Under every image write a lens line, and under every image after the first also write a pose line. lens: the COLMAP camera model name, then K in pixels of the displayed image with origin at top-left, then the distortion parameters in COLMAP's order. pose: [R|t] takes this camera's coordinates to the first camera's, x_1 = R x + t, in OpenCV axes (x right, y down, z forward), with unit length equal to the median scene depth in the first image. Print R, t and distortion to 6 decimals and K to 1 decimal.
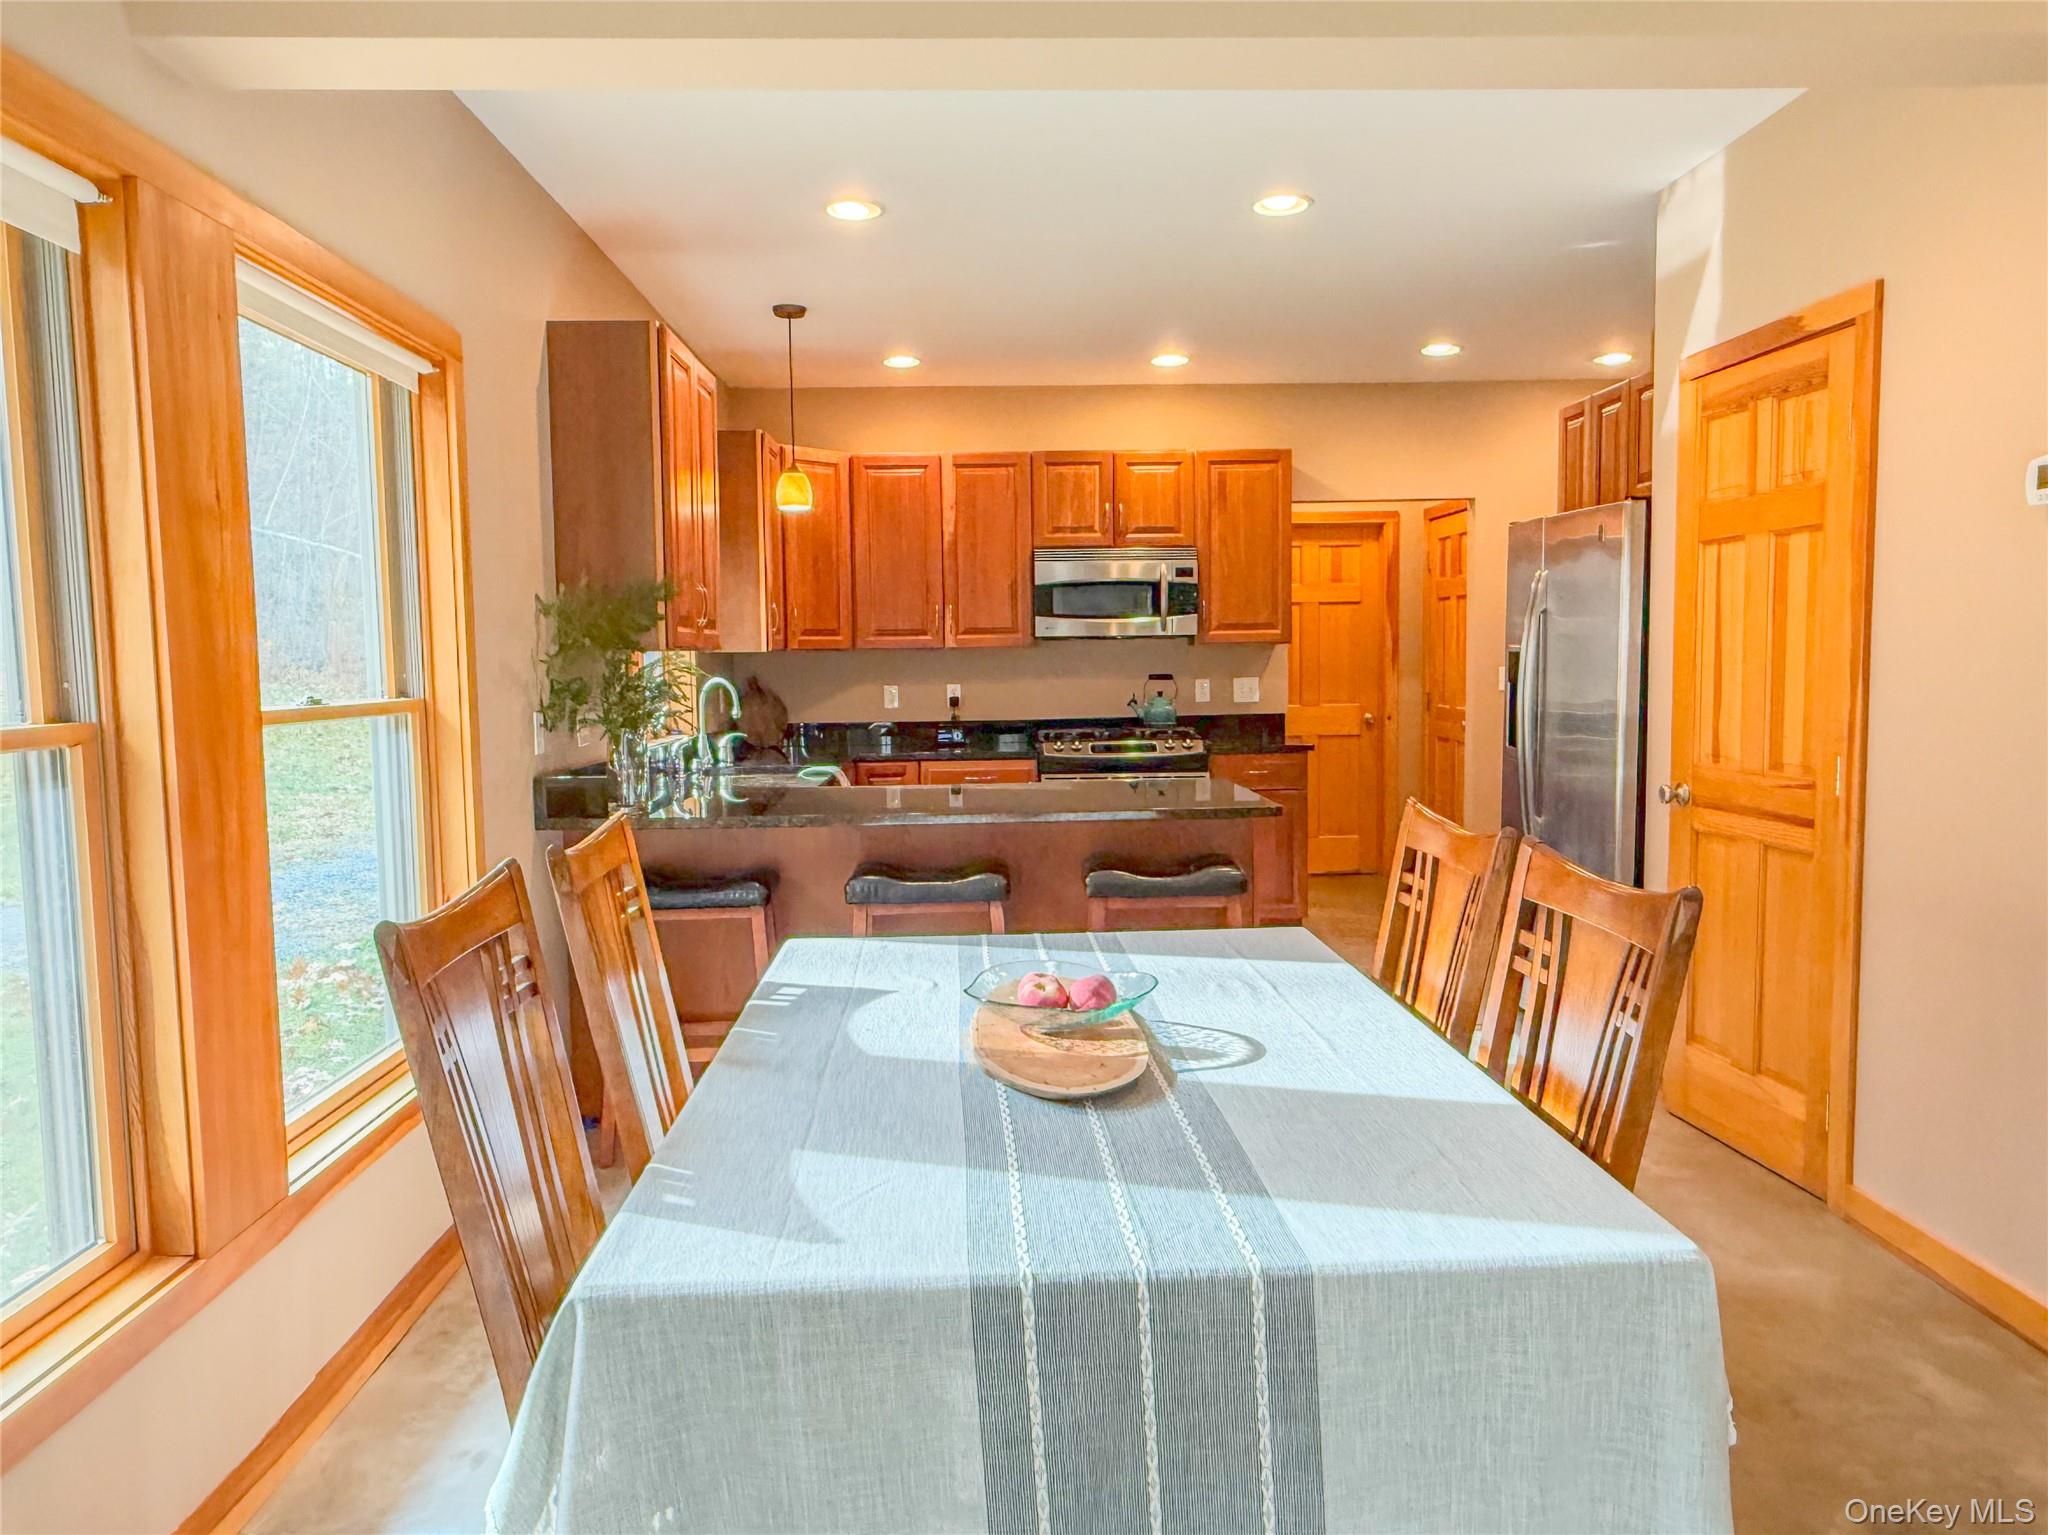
lens RADIAL K [[1369.7, 0, 1023.5], [0, 1369.7, 767.4], [0, 0, 1]] dist [0.006520, -0.003387]
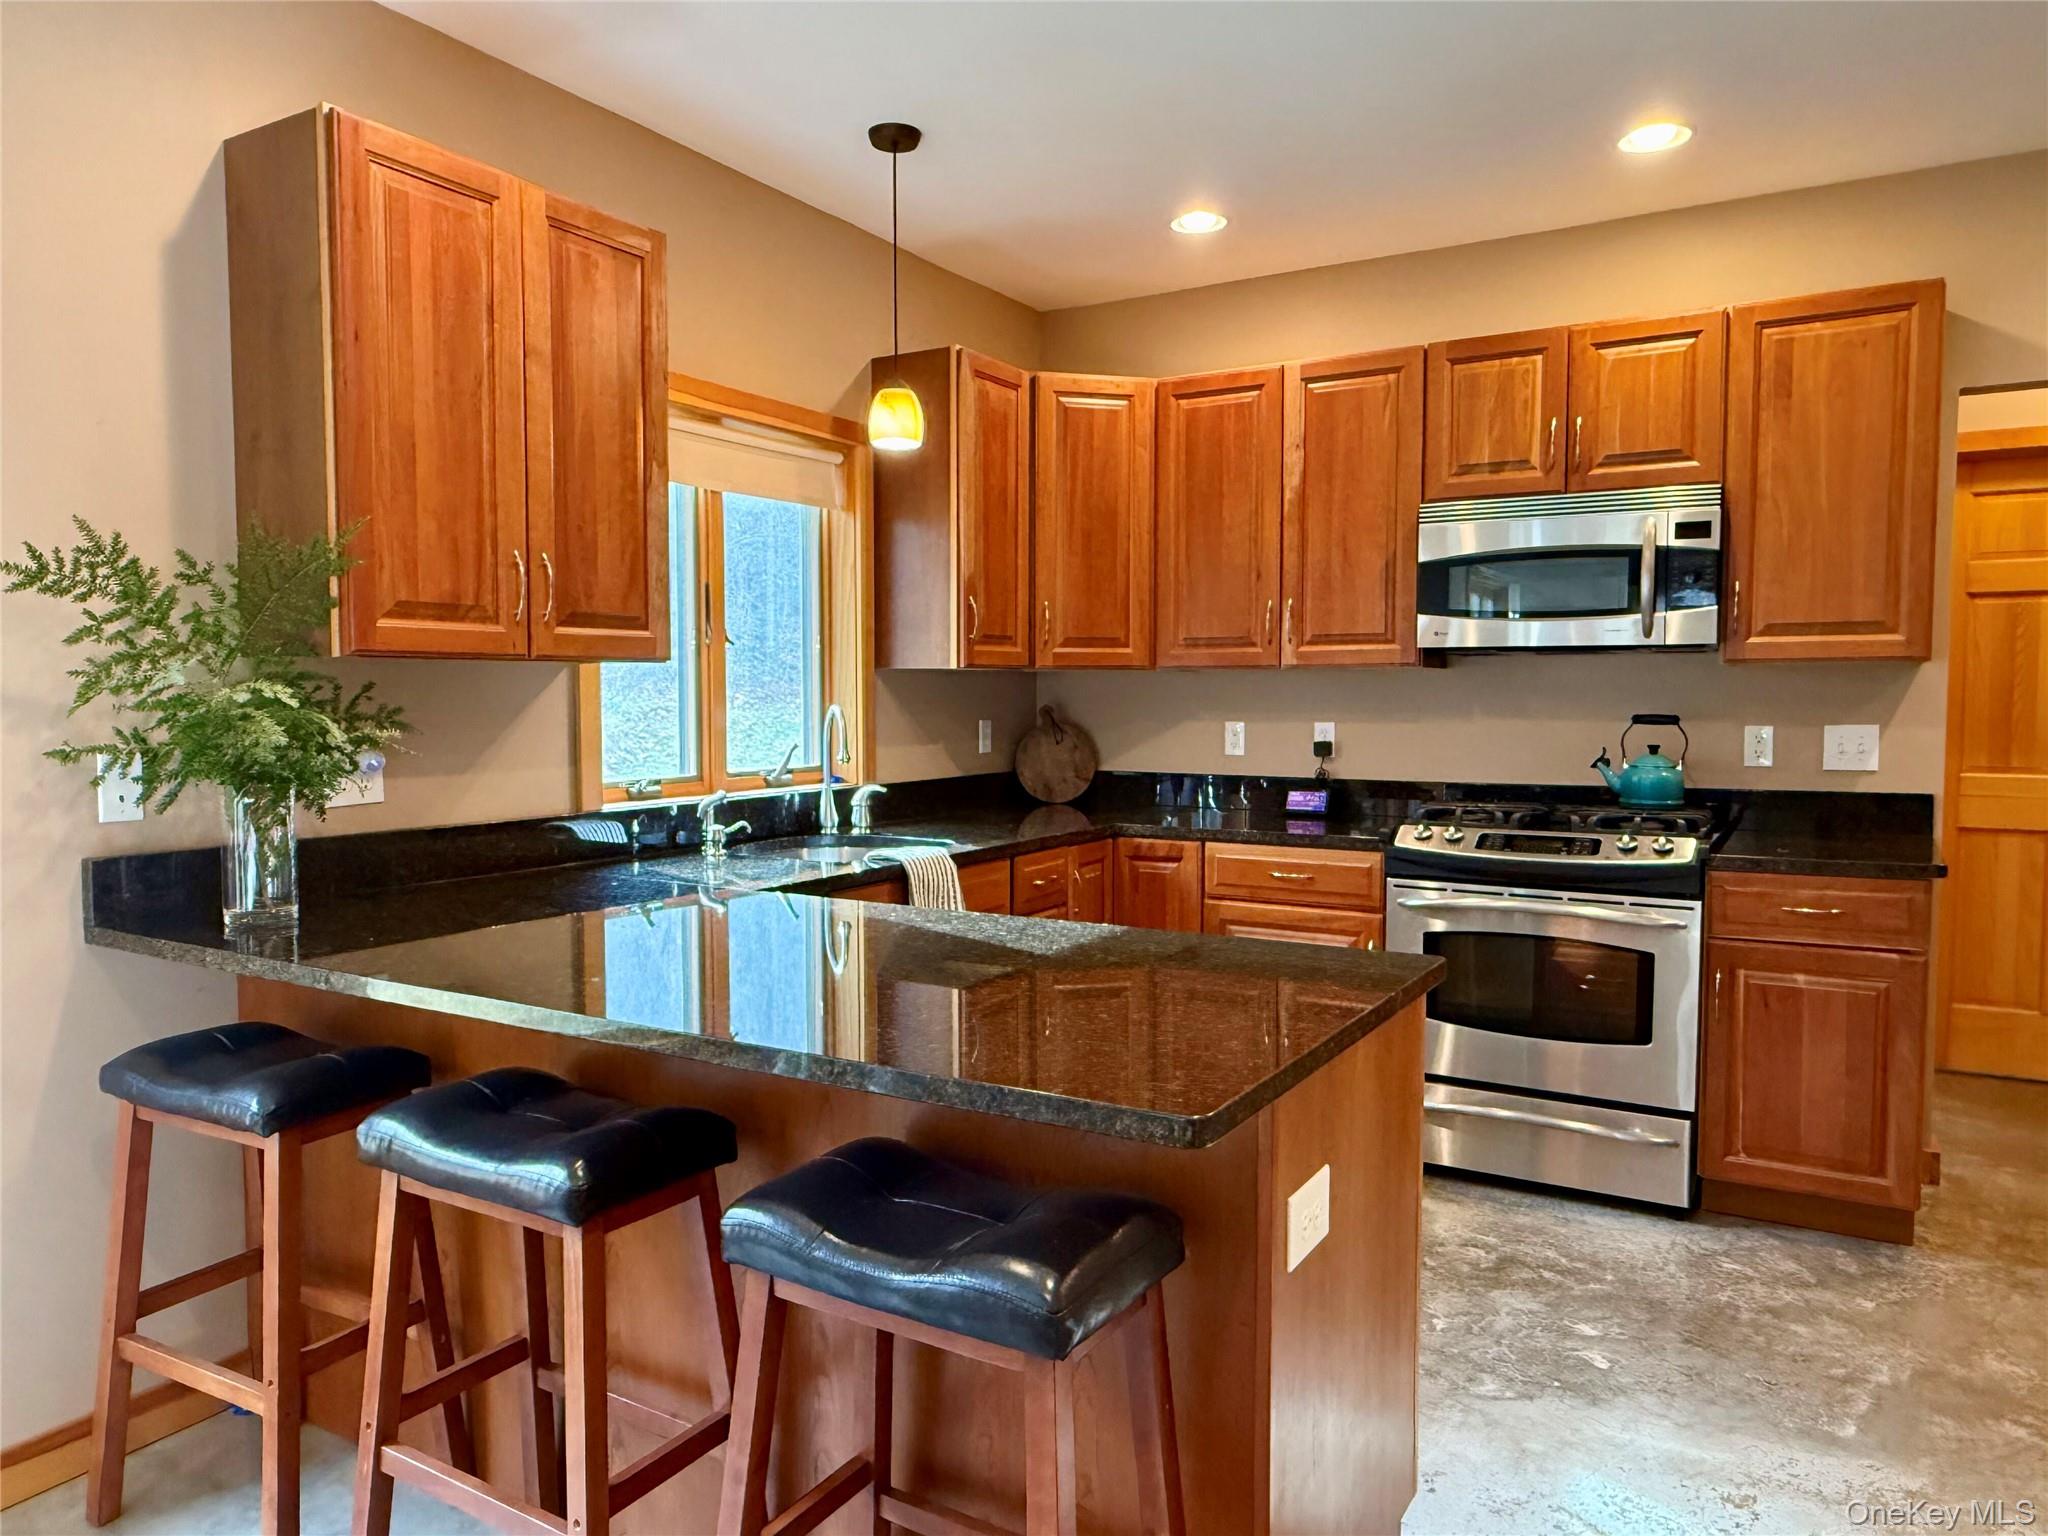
lens RADIAL K [[1369.7, 0, 1022.9], [0, 1369.7, 771.2], [0, 0, 1]] dist [0.006520, -0.003387]
pose [[0.844439, 0.046325, -0.533644, 0.187158], [-0.054203, 0.998529, 0.000910, -0.031792], [0.532902, 0.028157, 0.845708, 0.393360]]
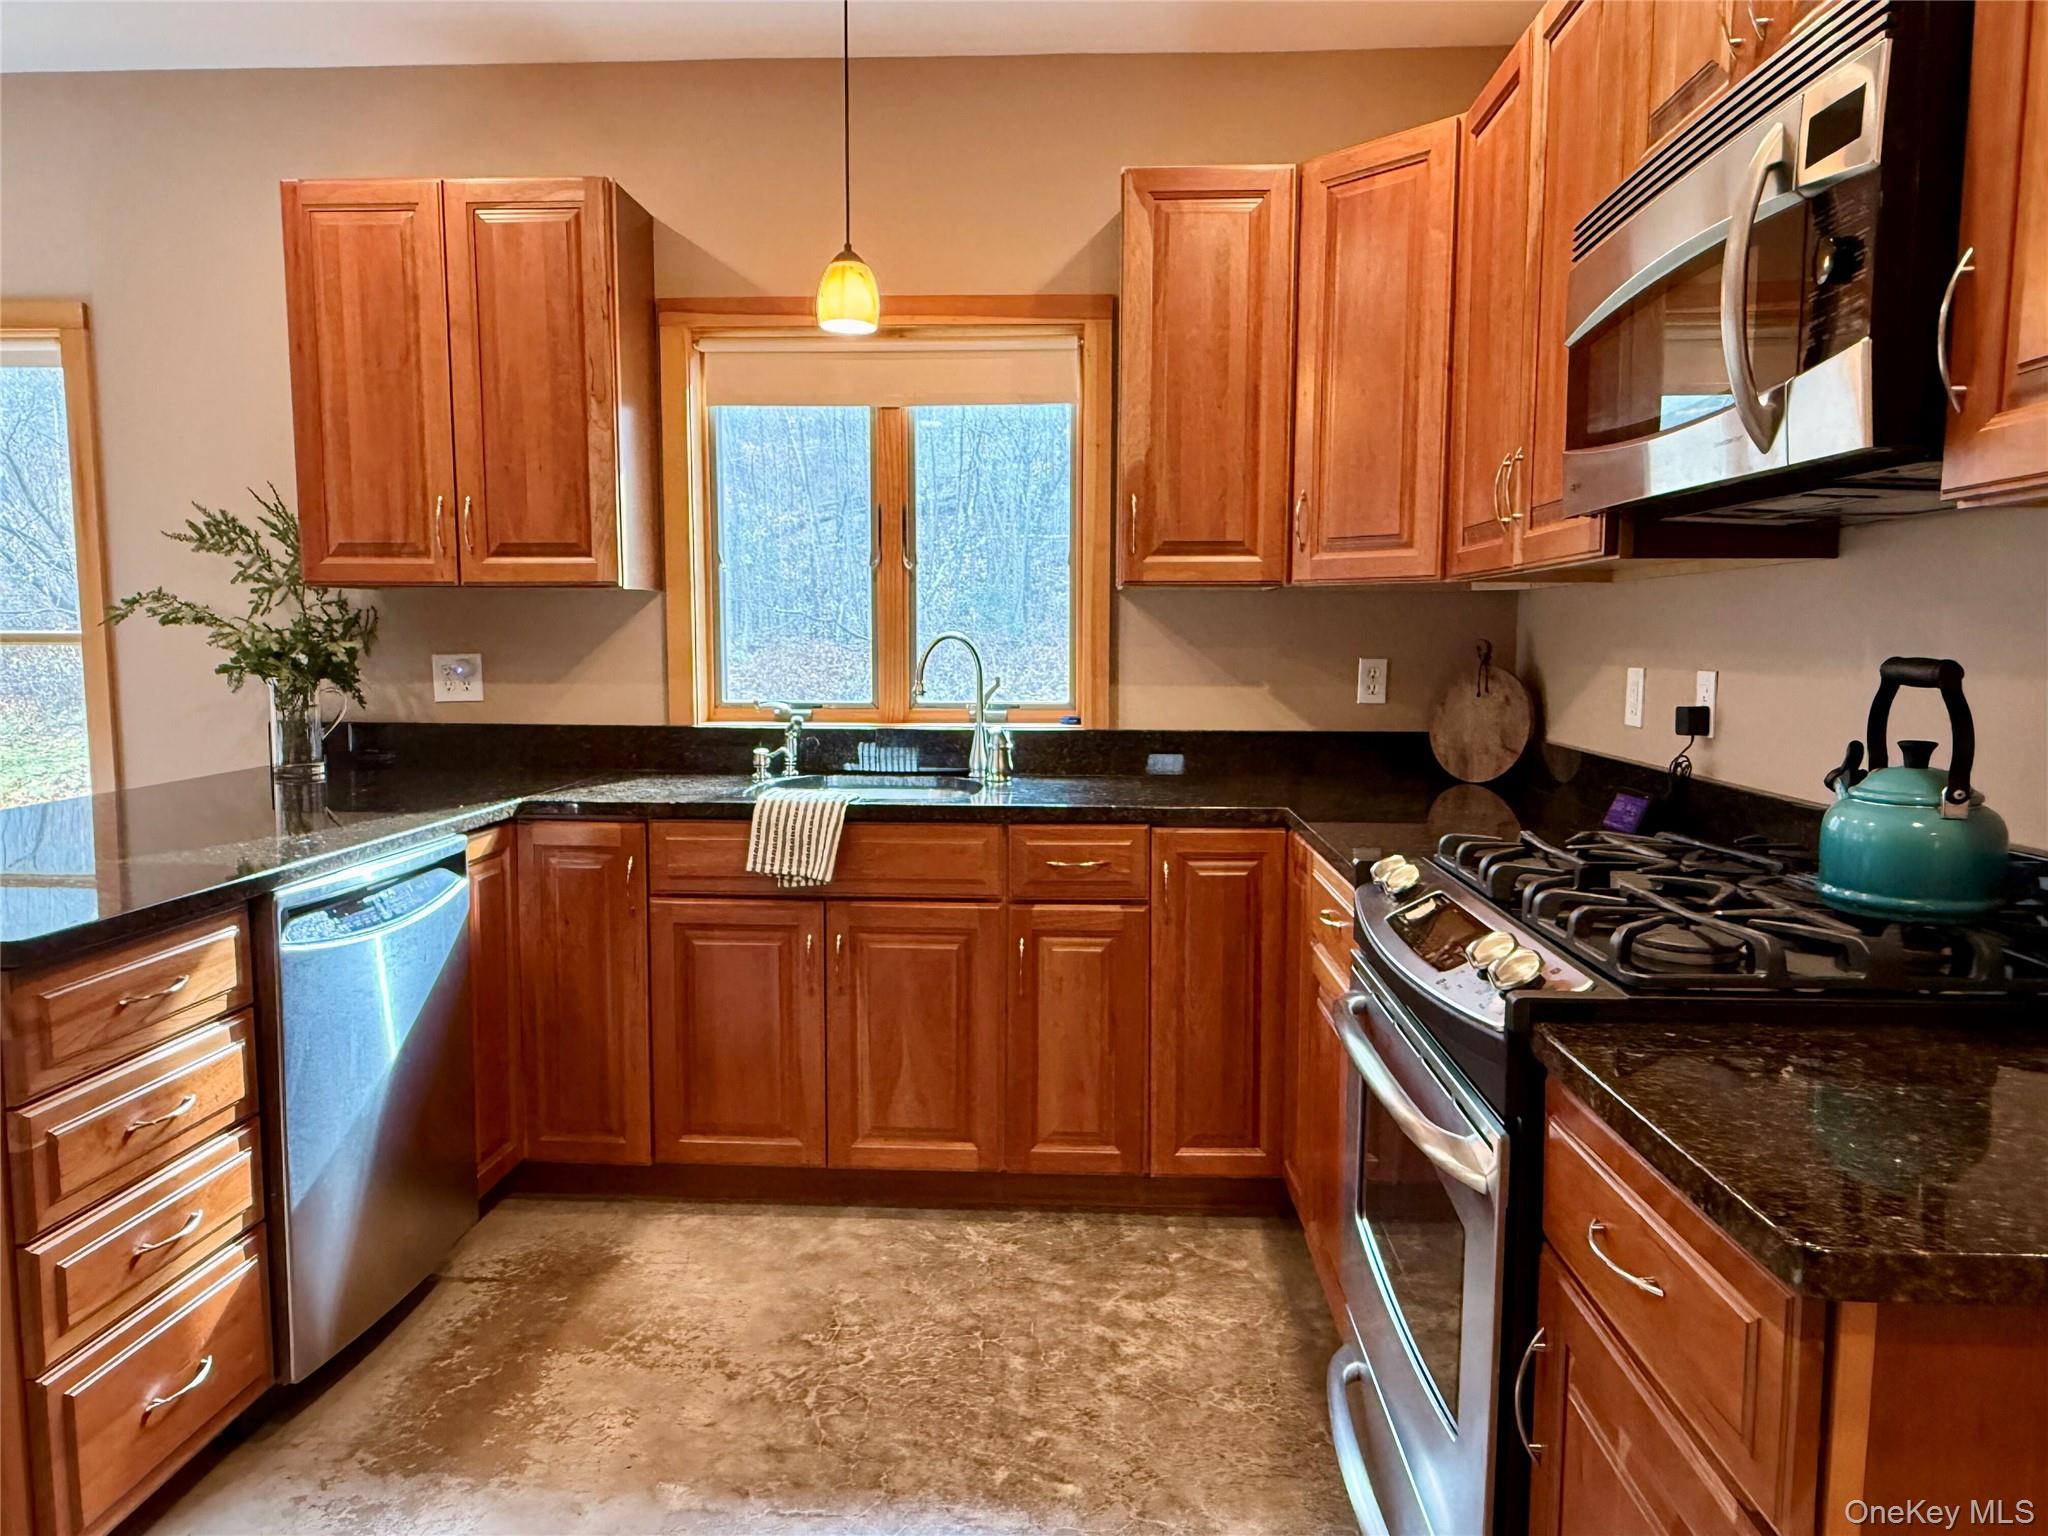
lens RADIAL K [[1369.7, 0, 1033.0], [0, 1369.7, 769.5], [0, 0, 1]] dist [0.006520, -0.003387]
pose [[-0.075772, 0.108691, -0.991184, 0.323076], [-0.081615, 0.990030, 0.114803, -0.064881], [0.993779, 0.089595, -0.066146, 0.905831]]
